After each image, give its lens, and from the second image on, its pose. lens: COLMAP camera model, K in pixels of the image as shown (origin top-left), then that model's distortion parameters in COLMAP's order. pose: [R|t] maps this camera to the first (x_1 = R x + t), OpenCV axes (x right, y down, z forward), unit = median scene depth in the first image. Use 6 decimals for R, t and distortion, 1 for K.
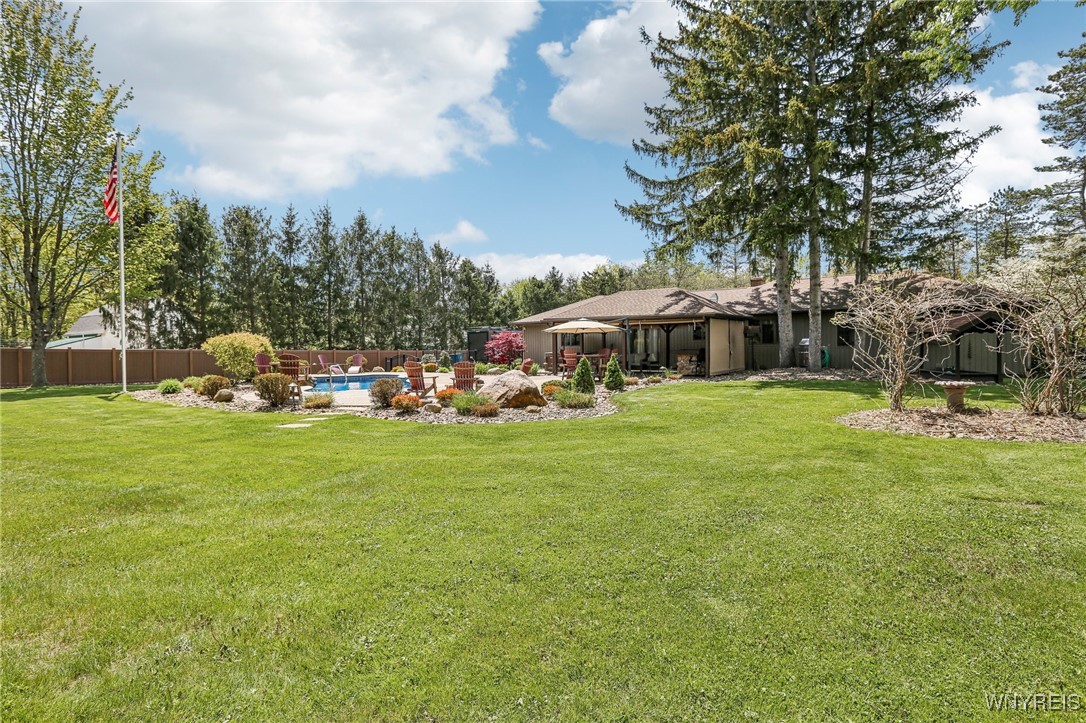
lens RADIAL K [[563.6, 0, 542.4], [0, 563.6, 361.6], [0, 0, 1]] dist [-0.038853, 0.008004]
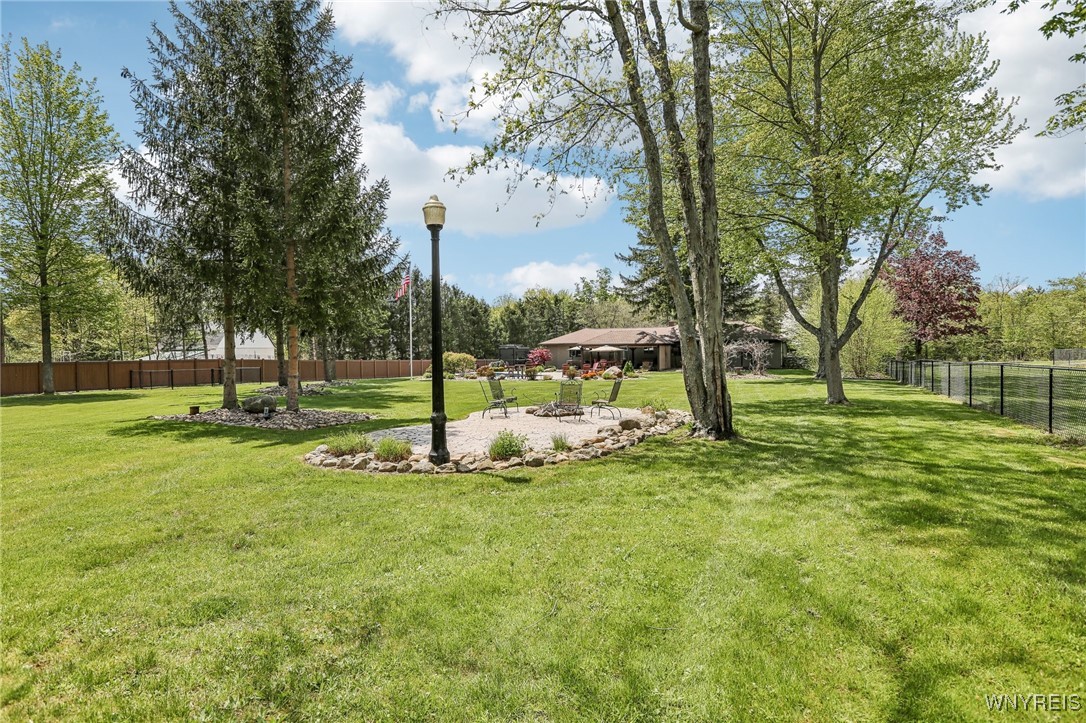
lens RADIAL K [[563.6, 0, 543.6], [0, 563.6, 362.0], [0, 0, 1]] dist [-0.038853, 0.008004]
pose [[0.980108, -0.004836, 0.198405, -0.605931], [0.006449, 0.999951, -0.007486, 0.006395], [-0.198359, 0.008617, 0.980092, -1.137943]]
